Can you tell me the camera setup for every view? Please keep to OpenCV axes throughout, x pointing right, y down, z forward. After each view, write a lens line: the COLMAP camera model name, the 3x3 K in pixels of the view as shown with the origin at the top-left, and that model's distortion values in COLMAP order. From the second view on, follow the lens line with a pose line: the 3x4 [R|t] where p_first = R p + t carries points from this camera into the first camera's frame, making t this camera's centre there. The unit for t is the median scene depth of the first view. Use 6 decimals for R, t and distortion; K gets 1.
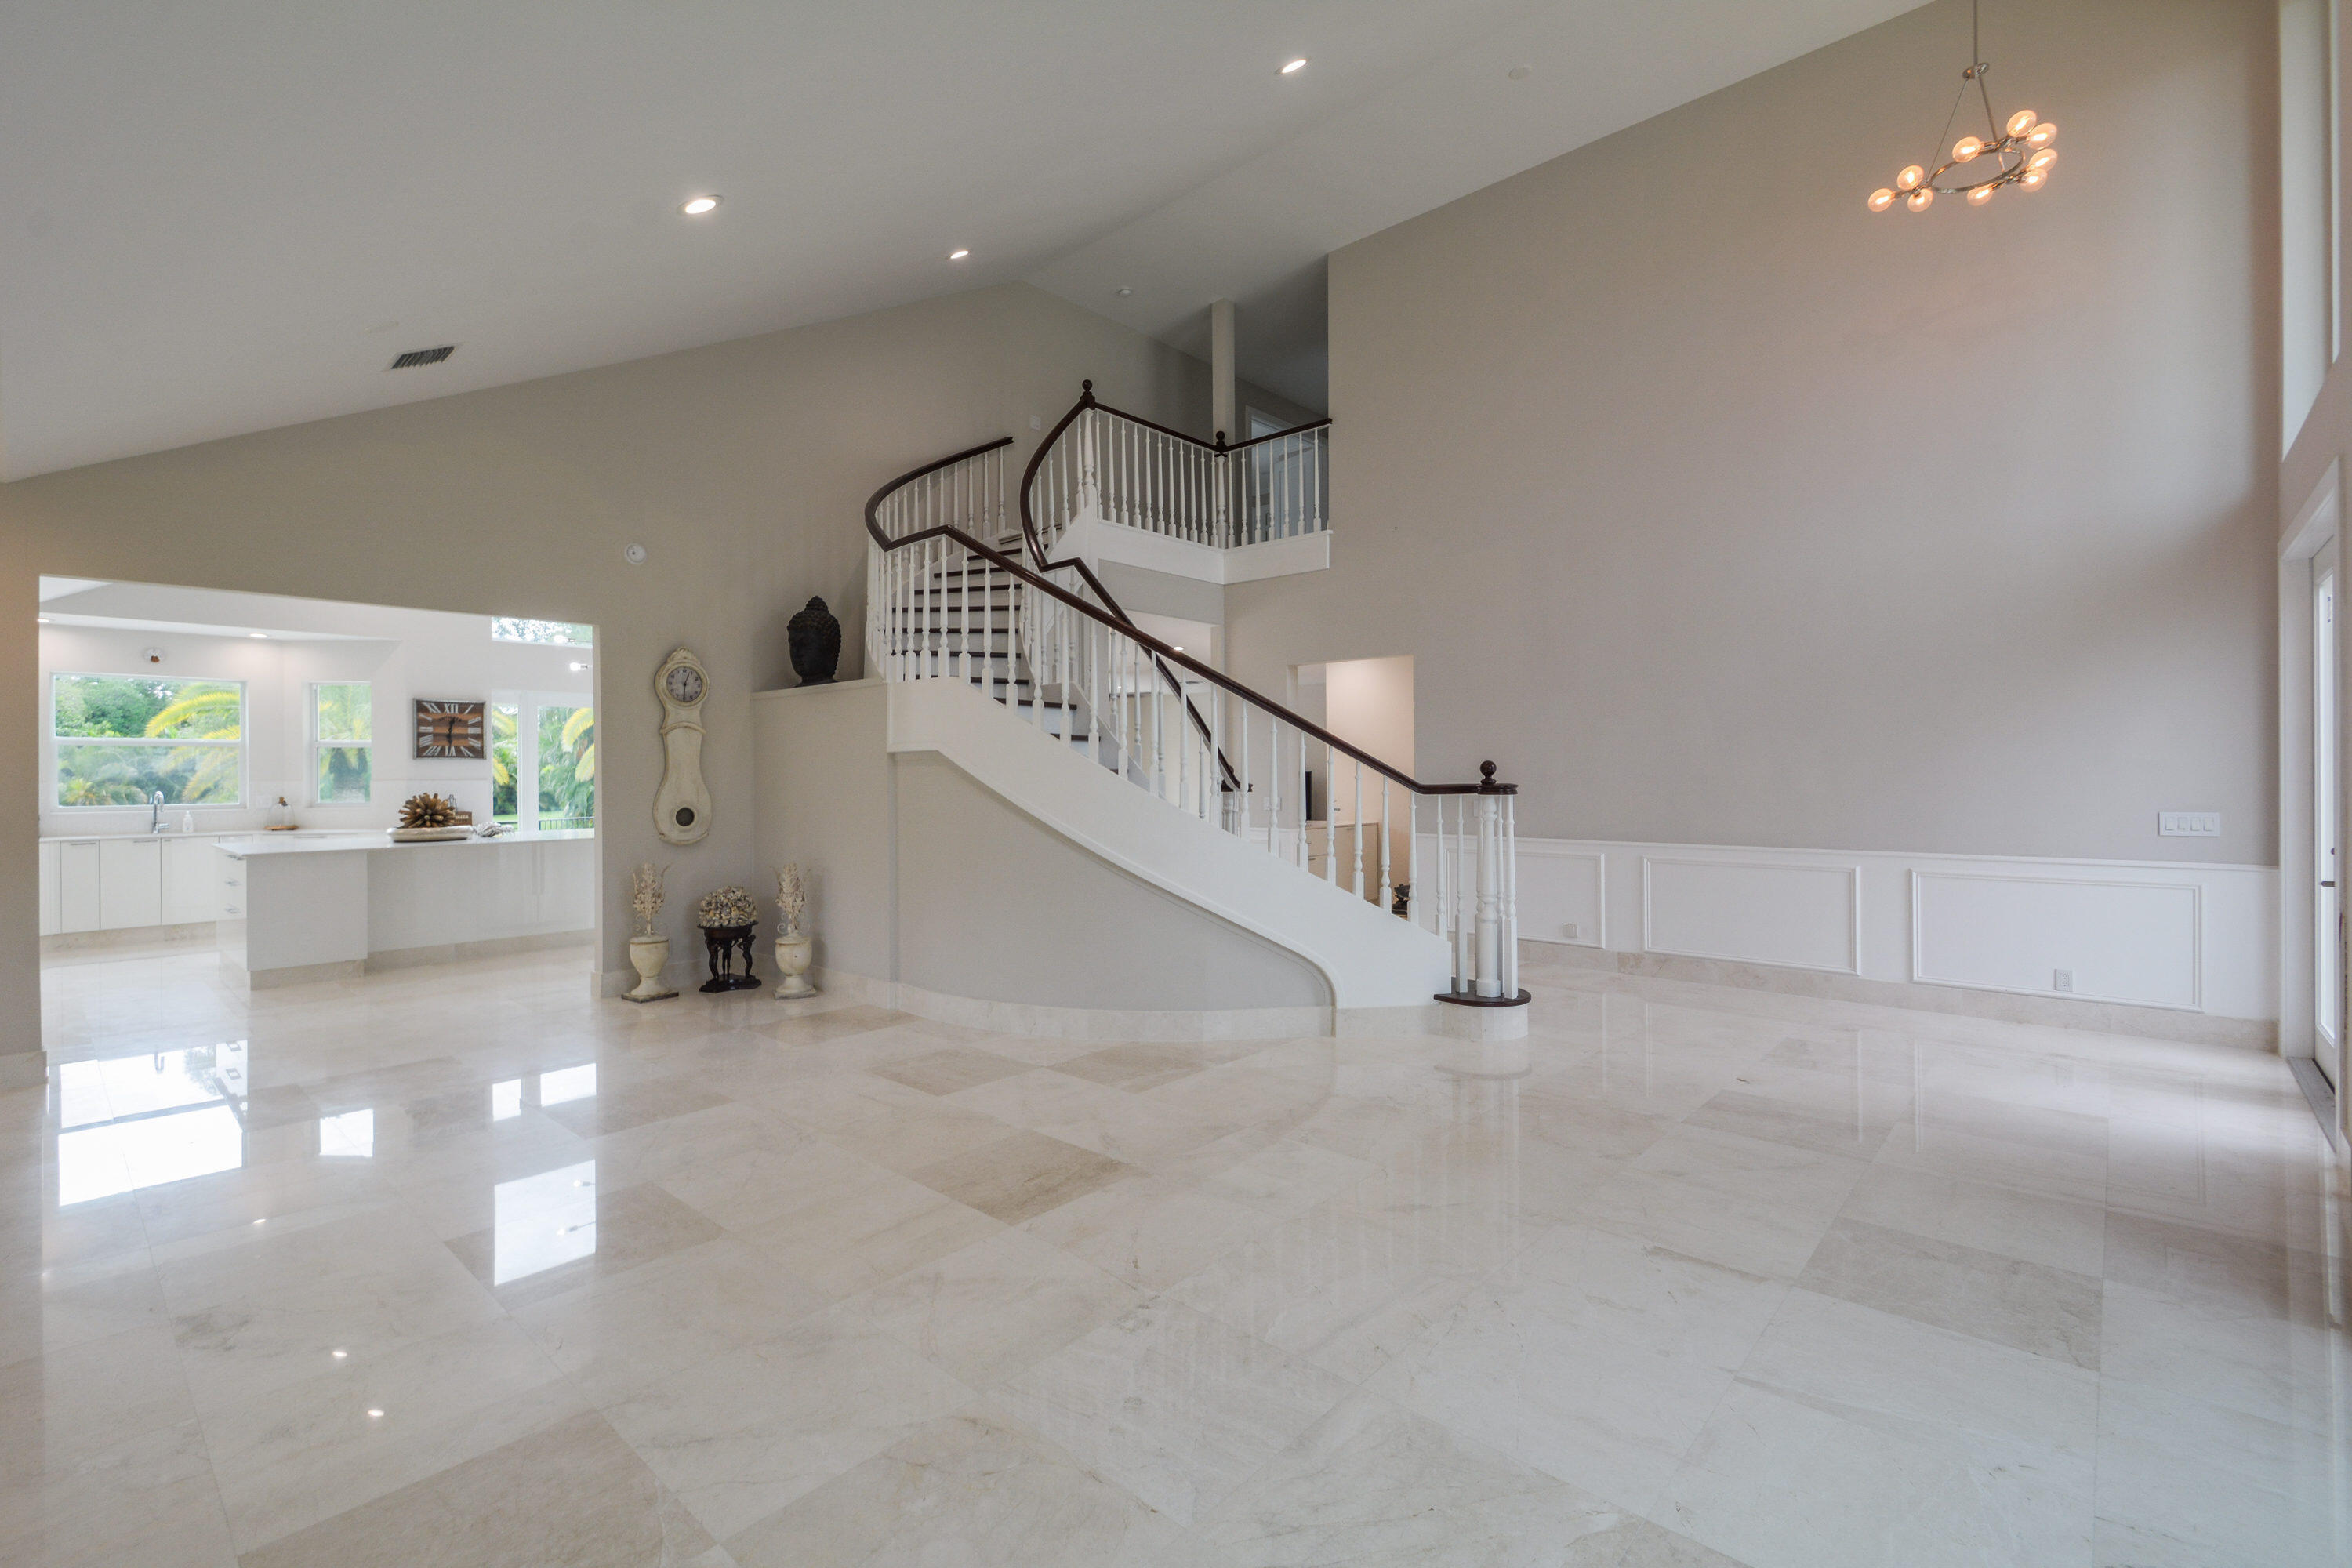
lens RADIAL K [[1092.3, 0, 1188.5], [0, 1092.3, 782.2], [0, 0, 1]] dist [0.023413, -0.000351]
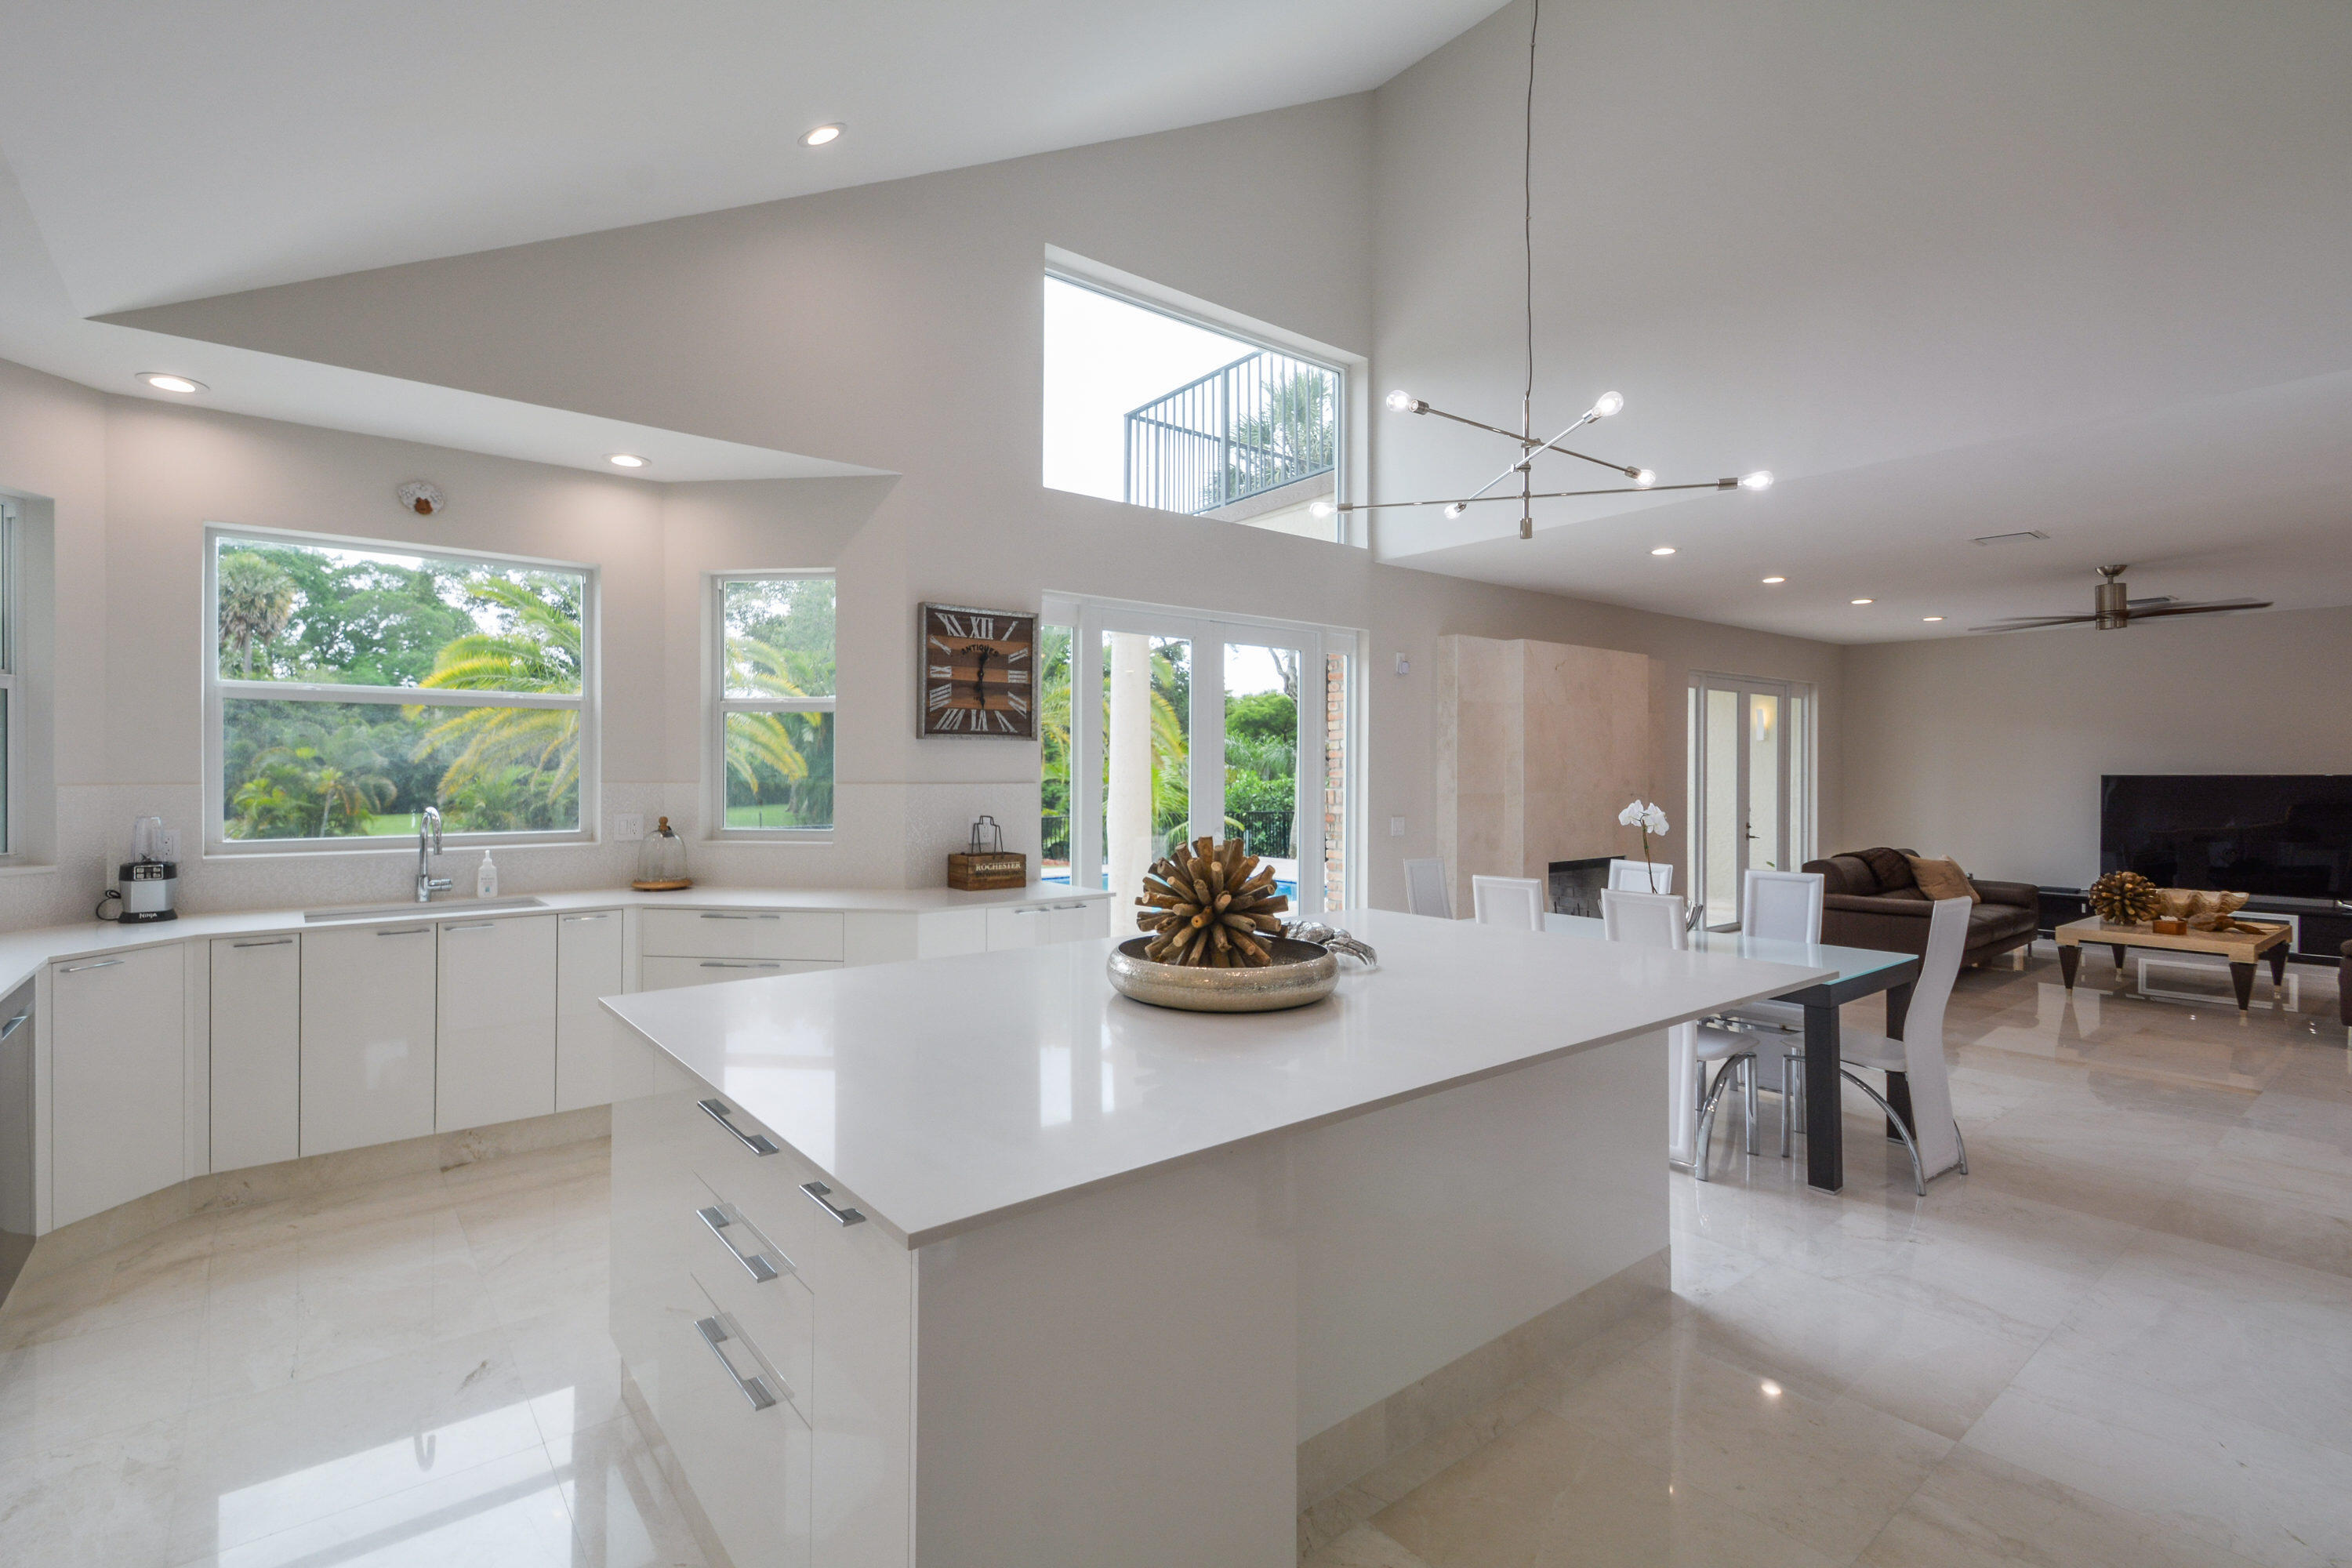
lens RADIAL K [[1092.3, 0, 1170.7], [0, 1092.3, 778.2], [0, 0, 1]] dist [0.023413, -0.000351]
pose [[0.989831, 0.008941, -0.141969, -0.530520], [-0.008529, 0.999957, 0.003513, -0.006384], [0.141994, -0.002267, 0.989865, 0.564825]]
